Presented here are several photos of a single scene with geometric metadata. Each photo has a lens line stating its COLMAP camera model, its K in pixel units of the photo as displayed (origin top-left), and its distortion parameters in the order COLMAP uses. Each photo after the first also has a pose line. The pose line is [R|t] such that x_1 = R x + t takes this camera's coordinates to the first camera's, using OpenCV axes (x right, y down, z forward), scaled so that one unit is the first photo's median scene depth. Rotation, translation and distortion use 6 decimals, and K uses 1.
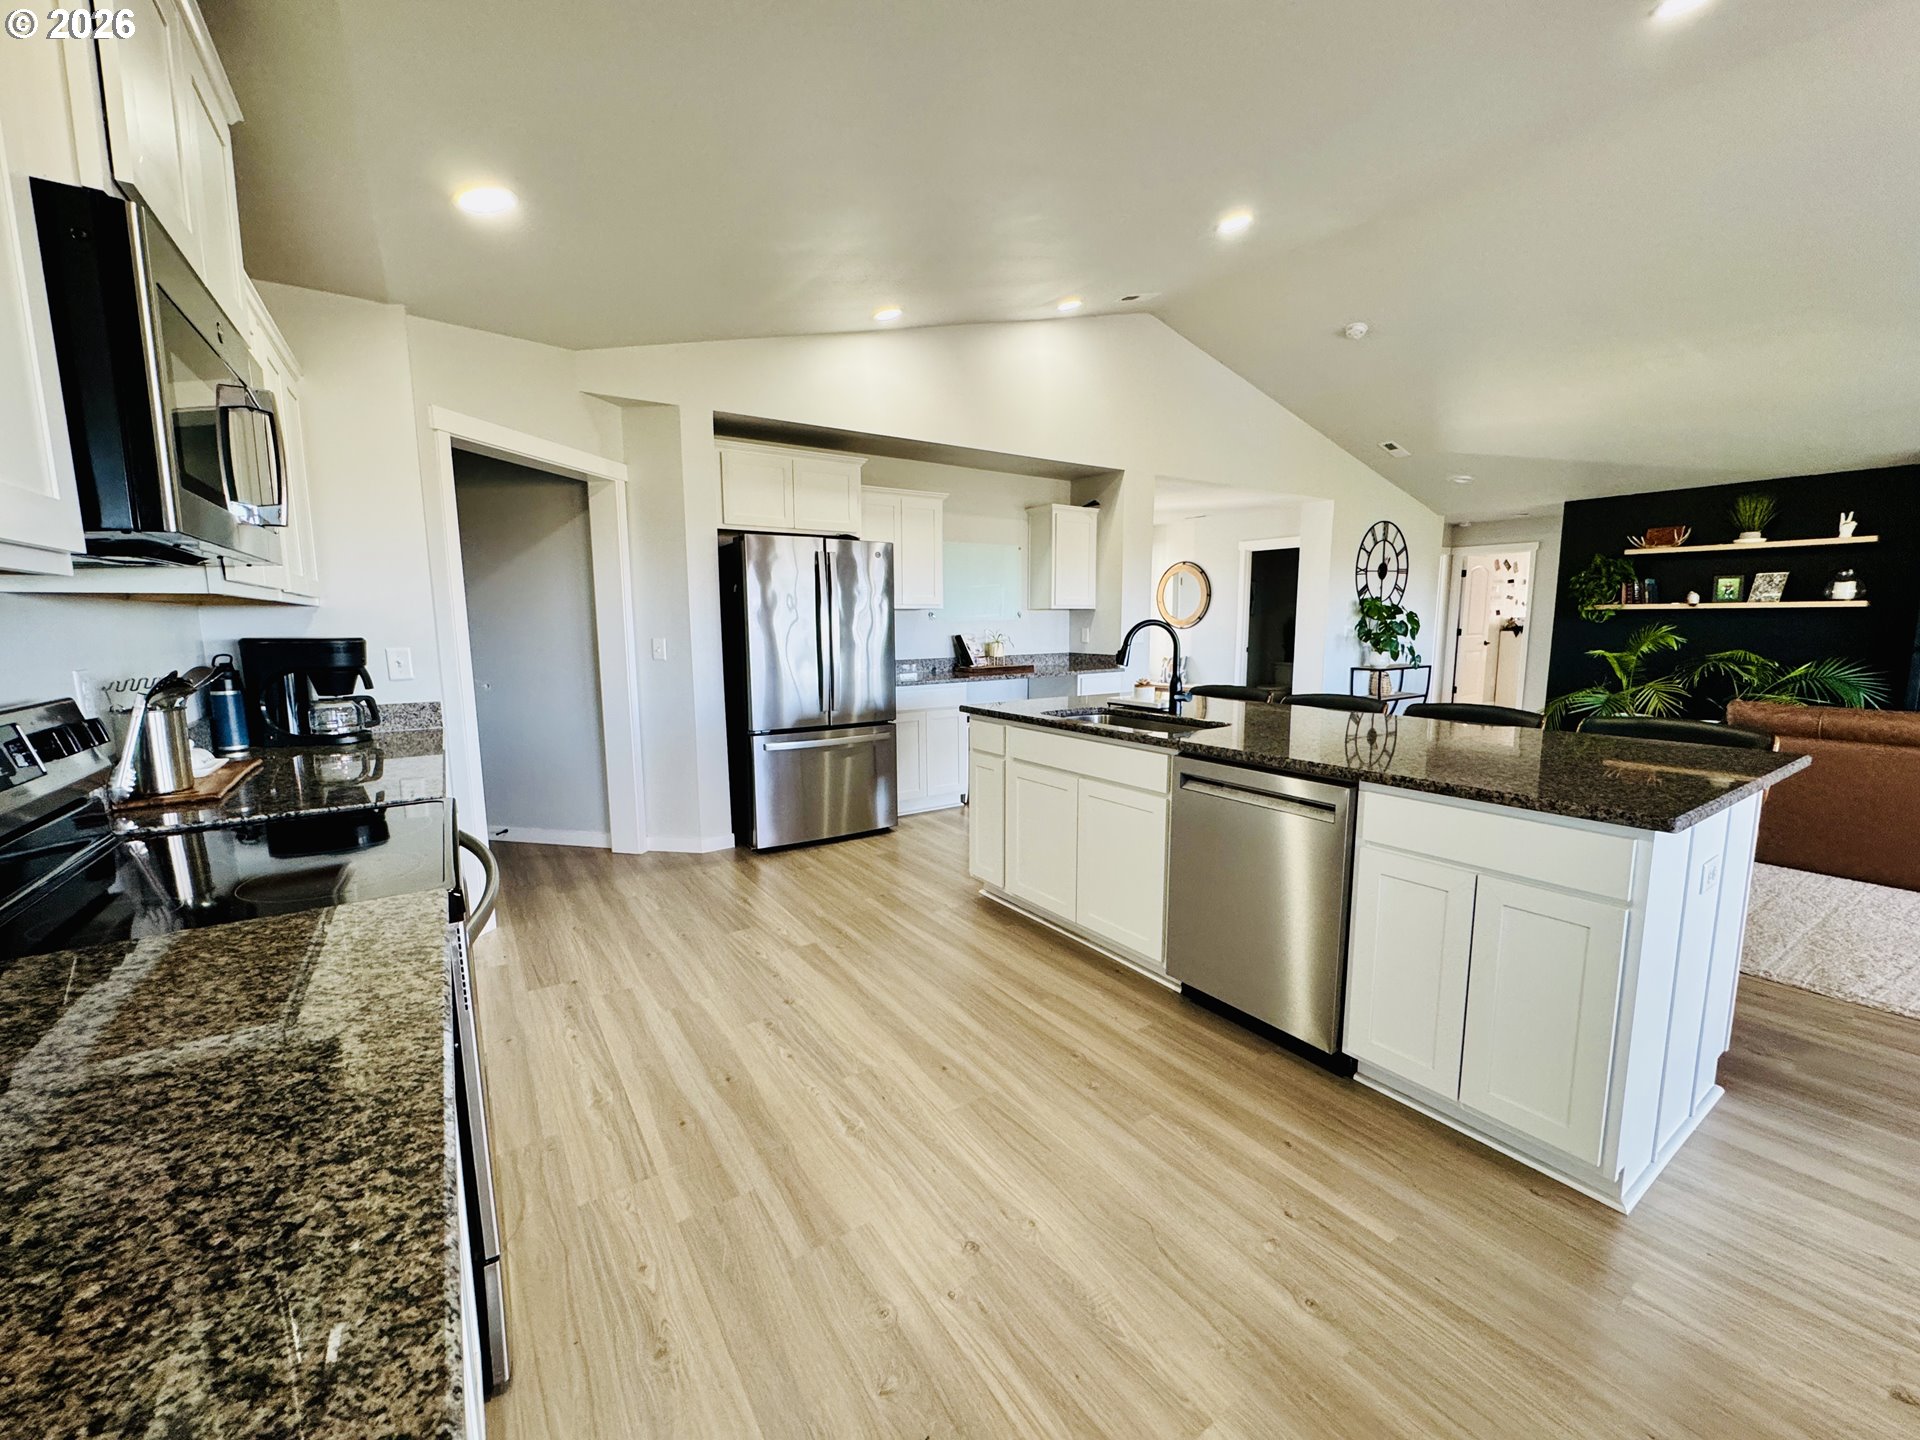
lens RADIAL K [[757.4, 0, 960.0], [0, 757.4, 712.9], [0, 0, 1]] dist [-0.002107, 0.000605]
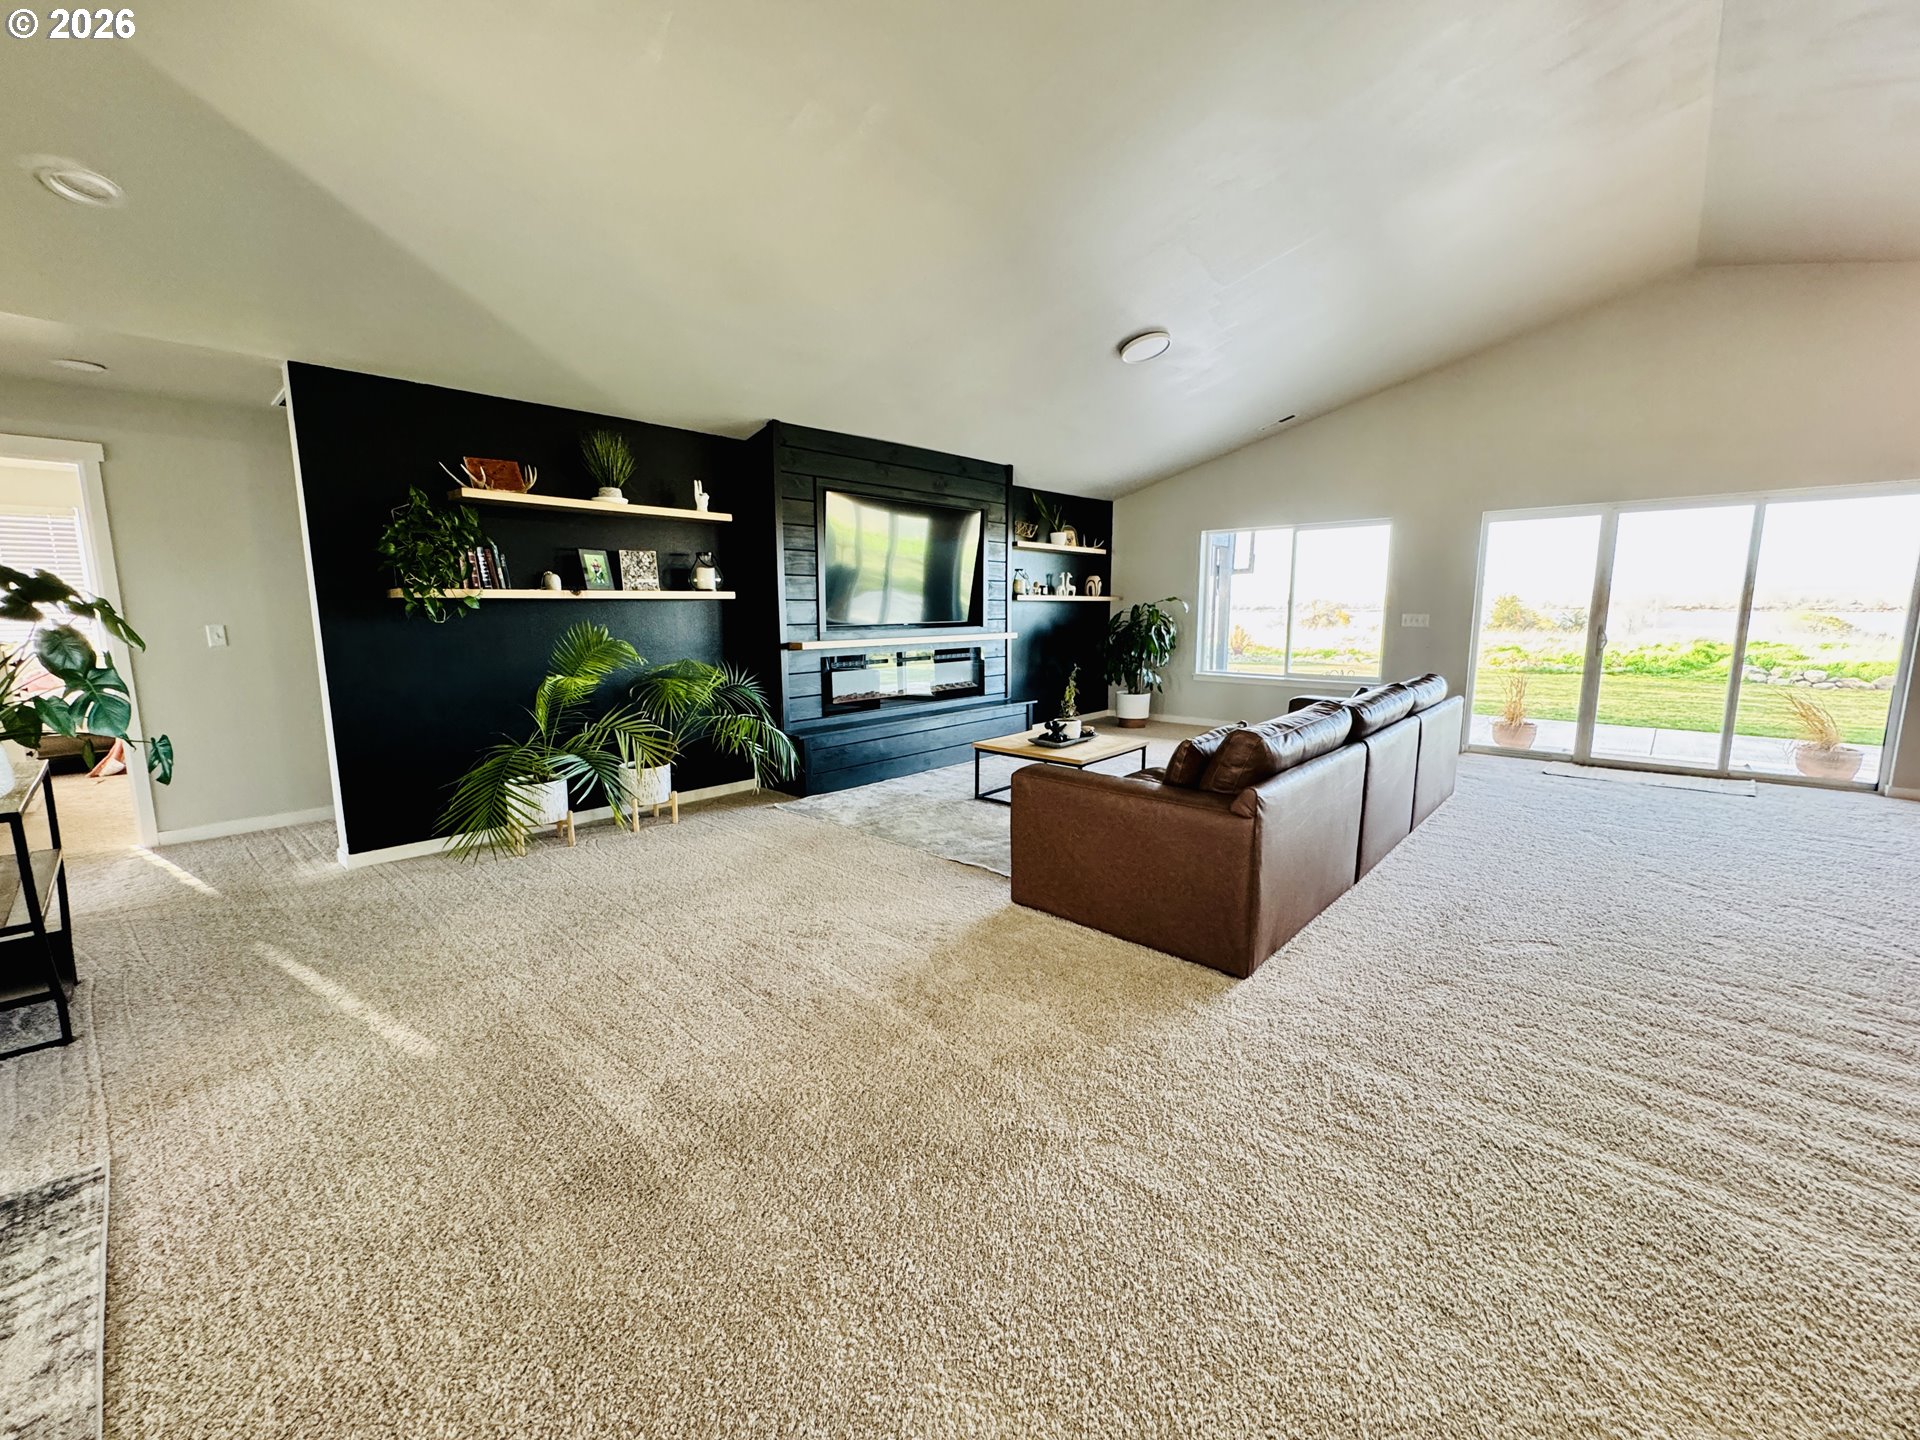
lens RADIAL K [[757.4, 0, 957.4], [0, 757.4, 717.5], [0, 0, 1]] dist [-0.002107, 0.000605]
pose [[-0.225107, -0.135384, 0.964882, 0.270013], [0.127222, 0.977737, 0.166868, -0.105059], [-0.965992, 0.160318, -0.202872, 0.831965]]
